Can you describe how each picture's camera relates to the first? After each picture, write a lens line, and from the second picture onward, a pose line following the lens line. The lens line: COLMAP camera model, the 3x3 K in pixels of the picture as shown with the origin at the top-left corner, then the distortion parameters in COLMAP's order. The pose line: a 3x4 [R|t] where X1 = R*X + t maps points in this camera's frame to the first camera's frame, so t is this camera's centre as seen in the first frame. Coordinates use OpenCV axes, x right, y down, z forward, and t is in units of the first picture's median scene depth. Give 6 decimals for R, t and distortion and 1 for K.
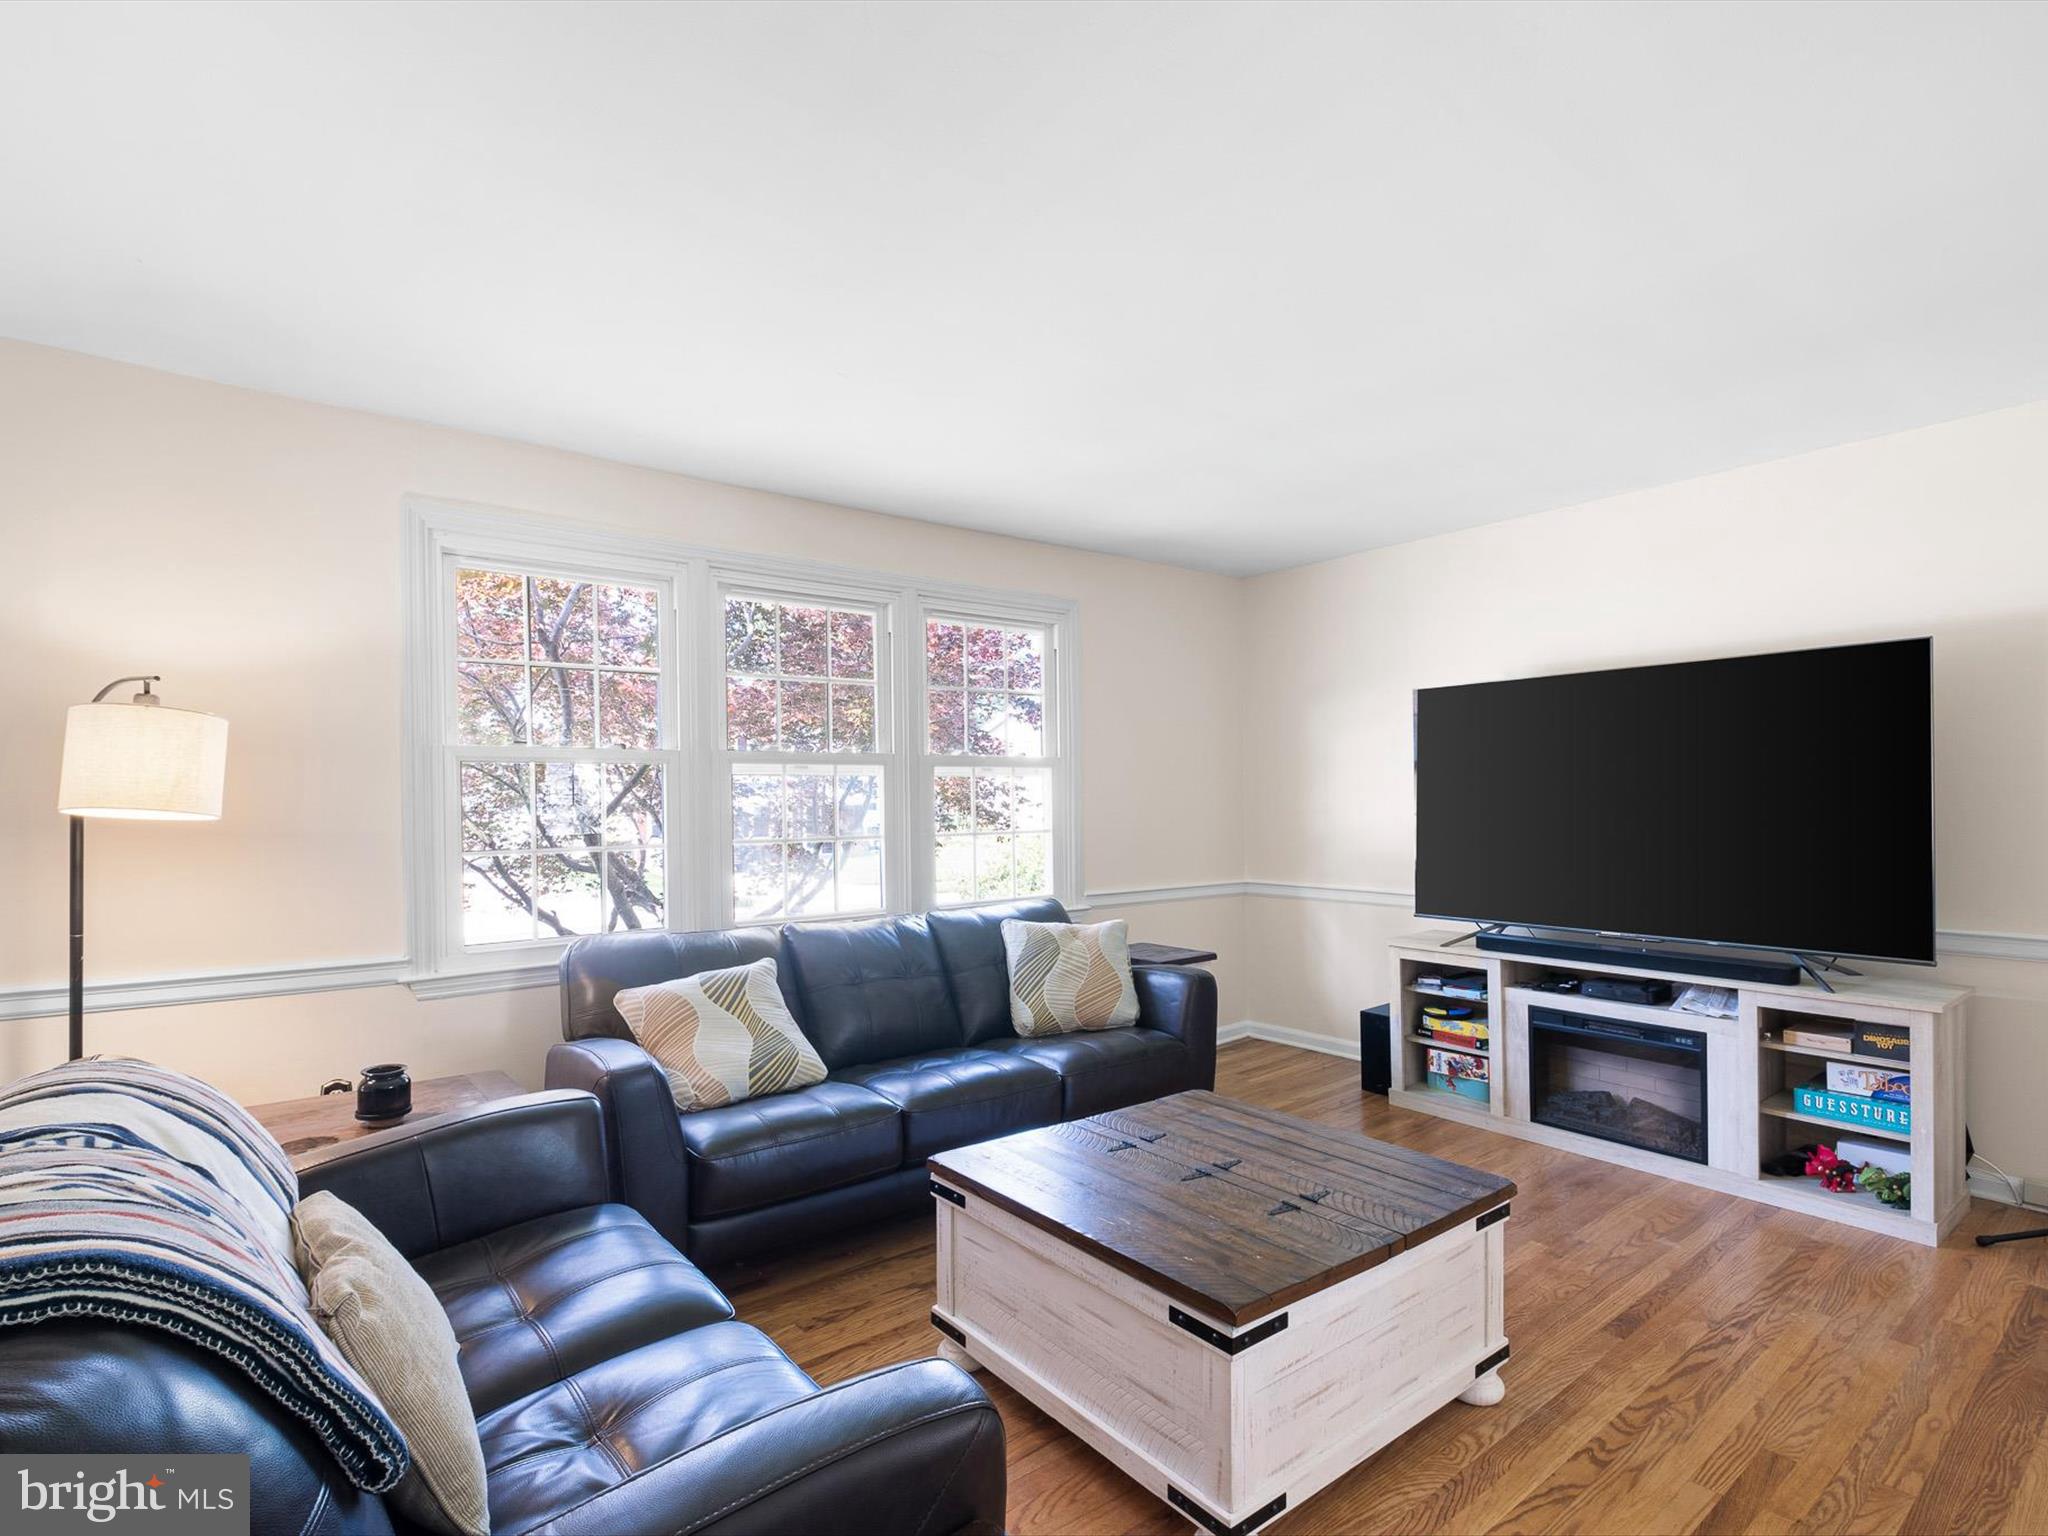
lens RADIAL K [[1011.5, 0, 1045.6], [0, 1011.5, 772.5], [0, 0, 1]] dist [0.018394, -0.018435]
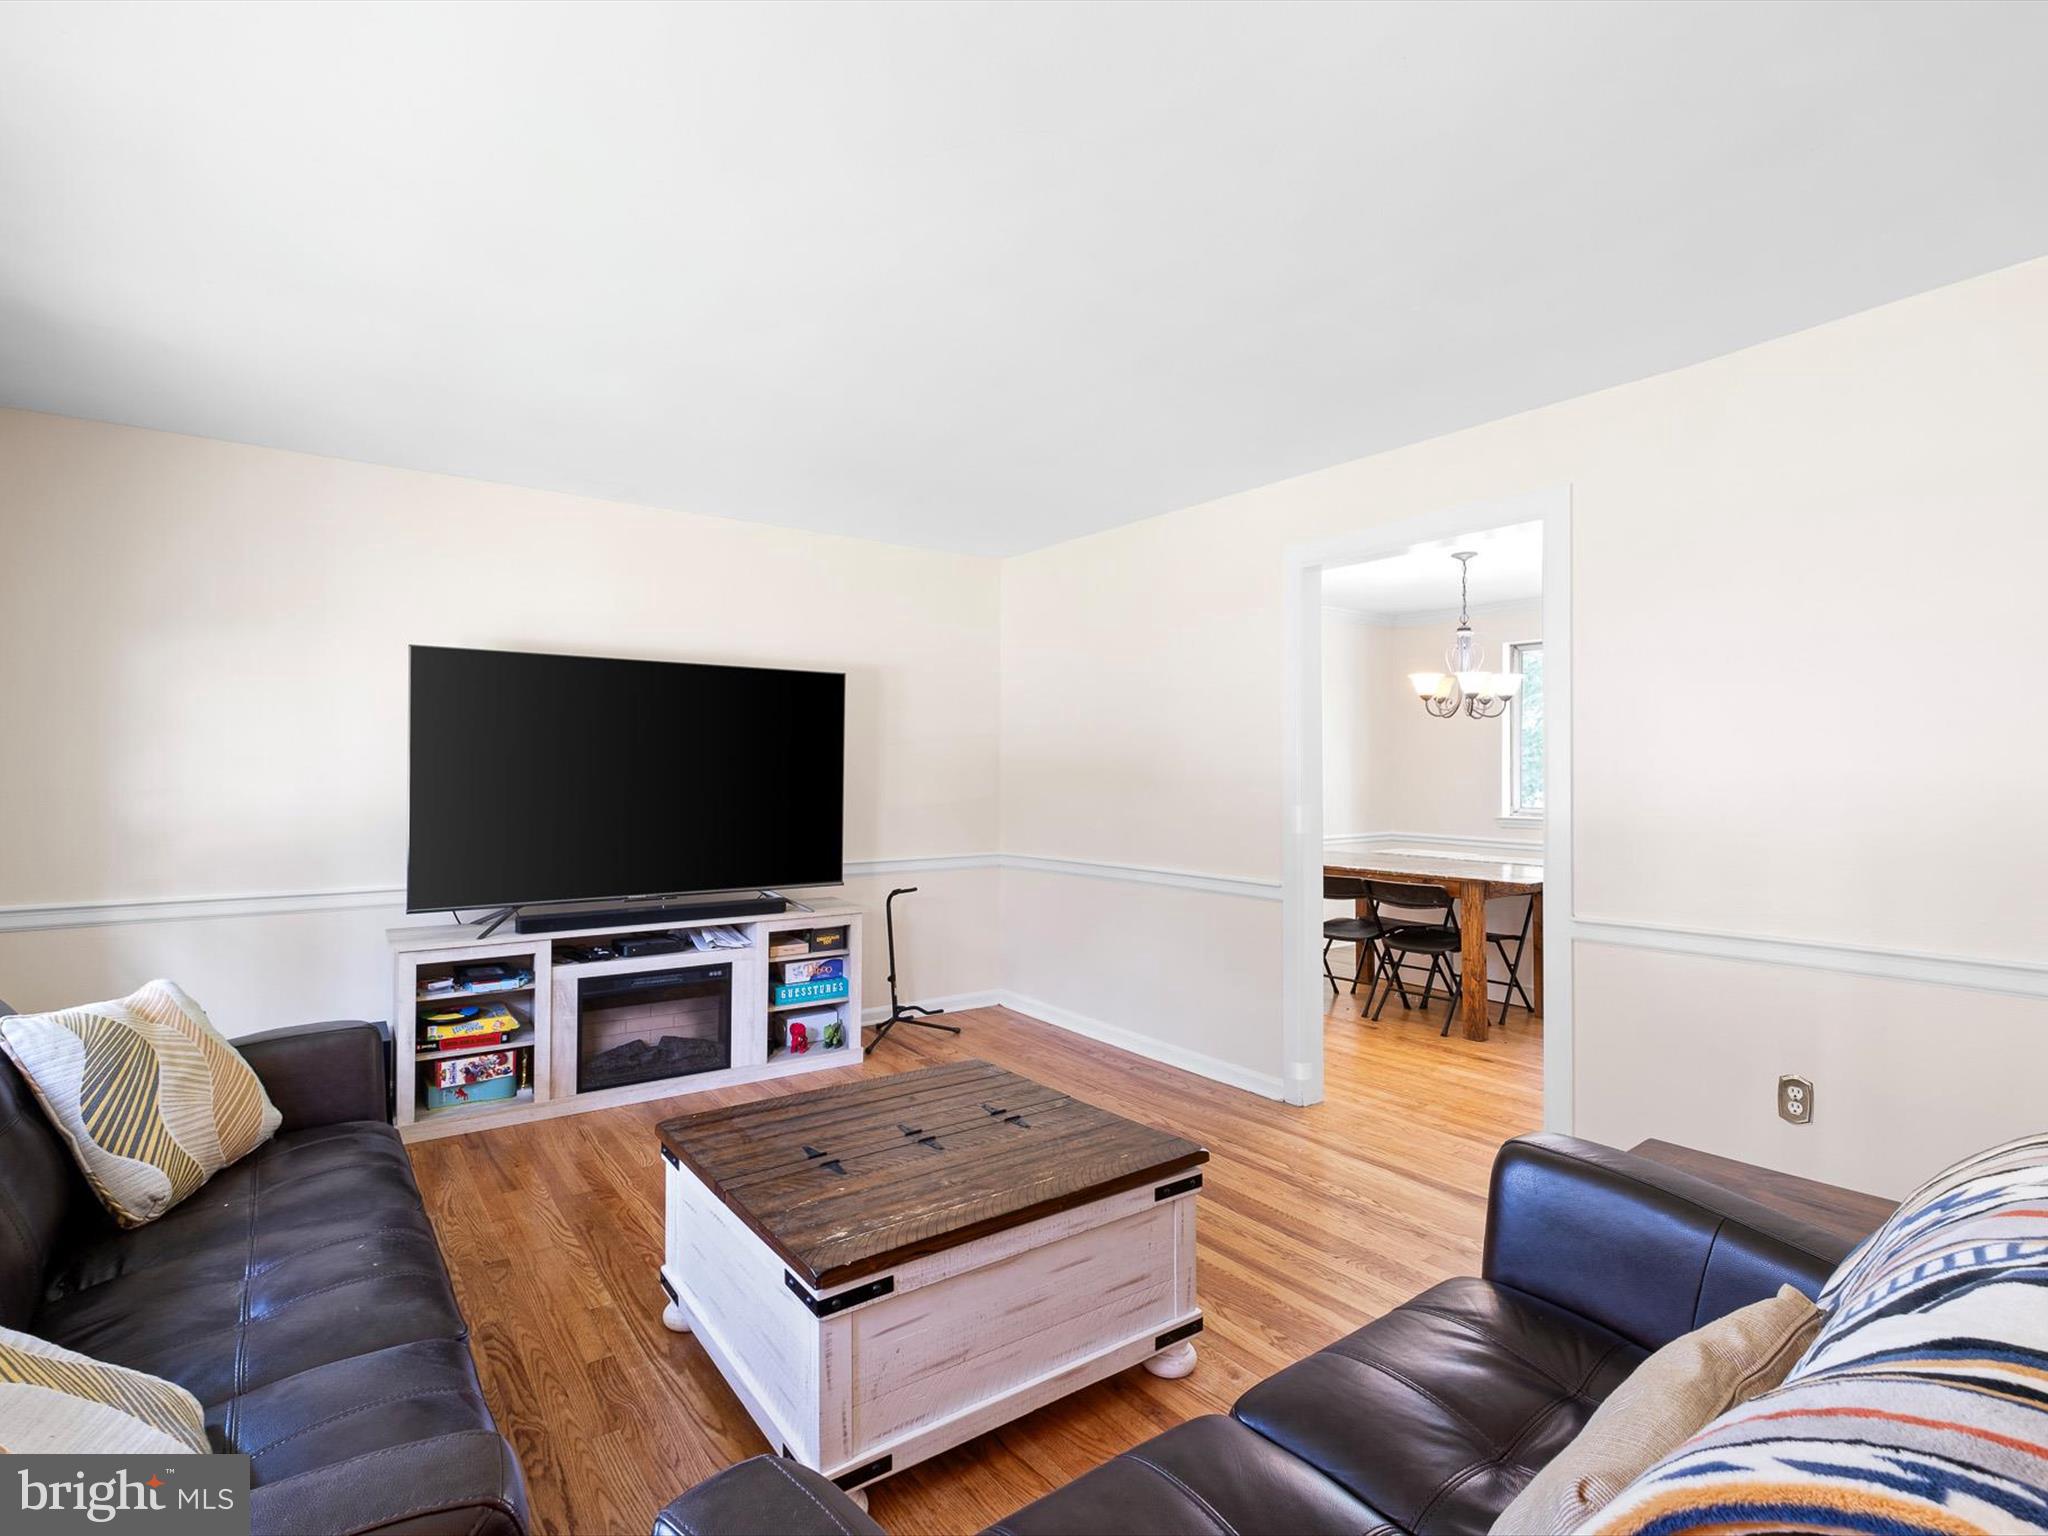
lens RADIAL K [[994.8, 0, 1029.1], [0, 994.8, 740.2], [0, 0, 1]] dist [0.018477, -0.014988]
pose [[0.047146, 0.042978, 0.997963, -0.578443], [-0.031169, 0.998651, -0.041535, 0.021144], [-0.998402, -0.029147, 0.048422, 0.580035]]
